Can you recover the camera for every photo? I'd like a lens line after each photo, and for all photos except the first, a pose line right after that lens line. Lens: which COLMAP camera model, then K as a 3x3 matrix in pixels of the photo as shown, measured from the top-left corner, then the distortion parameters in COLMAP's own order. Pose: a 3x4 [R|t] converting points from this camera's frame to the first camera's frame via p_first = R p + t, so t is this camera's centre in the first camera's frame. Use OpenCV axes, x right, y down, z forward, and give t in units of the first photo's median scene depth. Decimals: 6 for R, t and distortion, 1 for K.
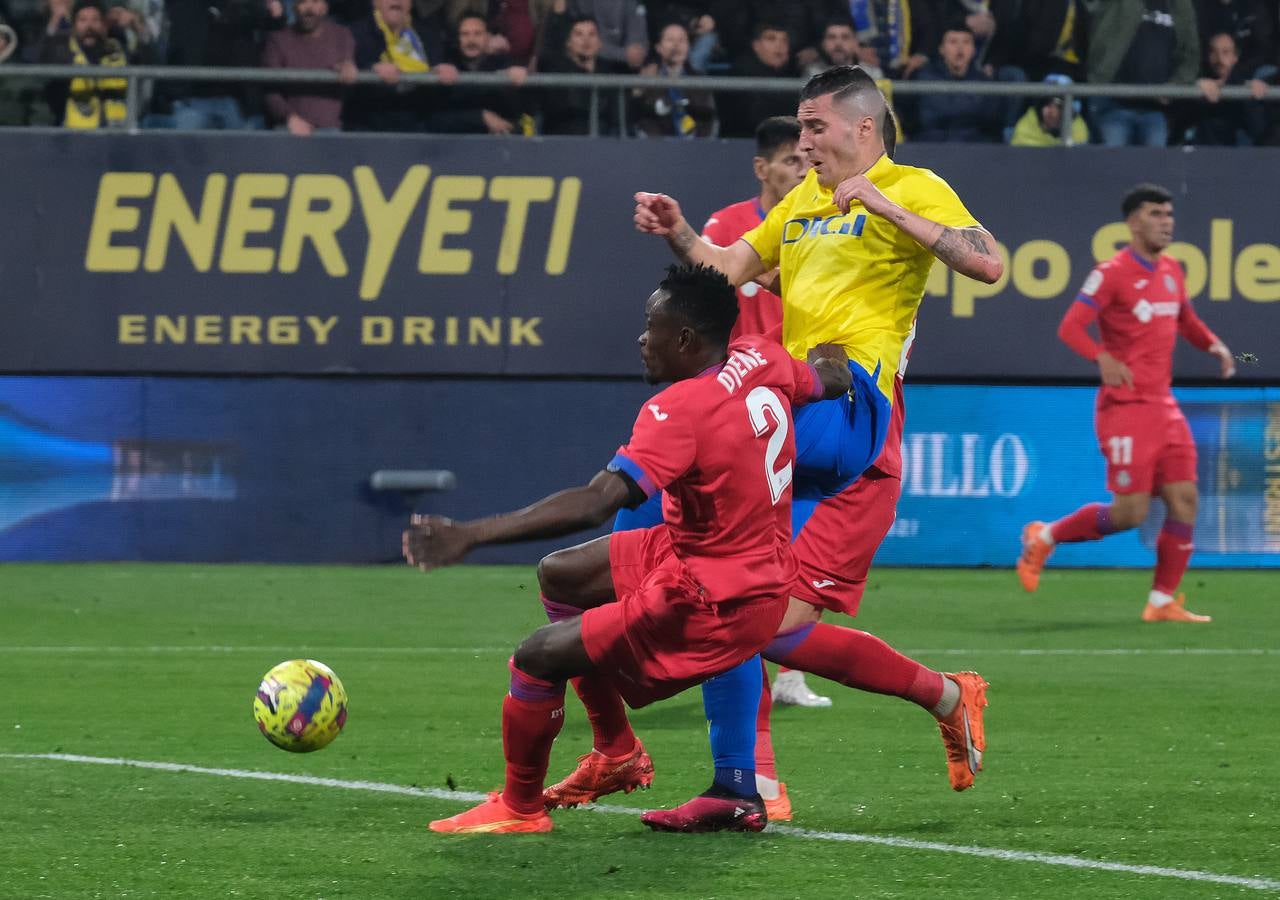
lens RADIAL K [[645.3, 0, 640.0], [0, 645.3, 450.0], [0, 0, 1]] dist [-0.000579, 0.000191]
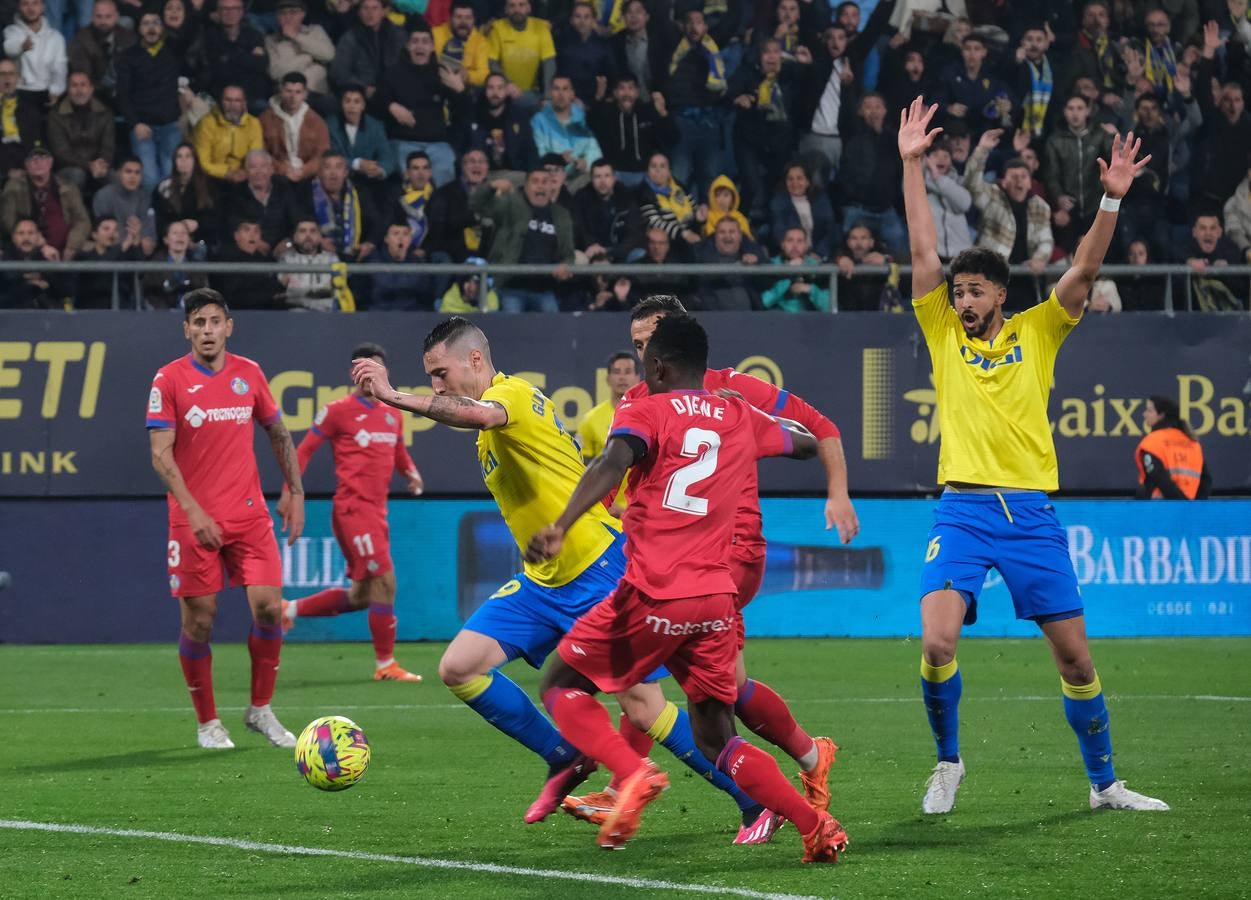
lens RADIAL K [[502.4, 0, 625.5], [0, 502.4, 552.4], [0, 0, 1]] dist [-0.001160, -0.000275]
pose [[0.999894, -0.013581, 0.005194, 0.933554], [0.013570, 0.999906, 0.002094, 0.008336], [-0.005222, -0.002023, 0.999984, -0.004172]]
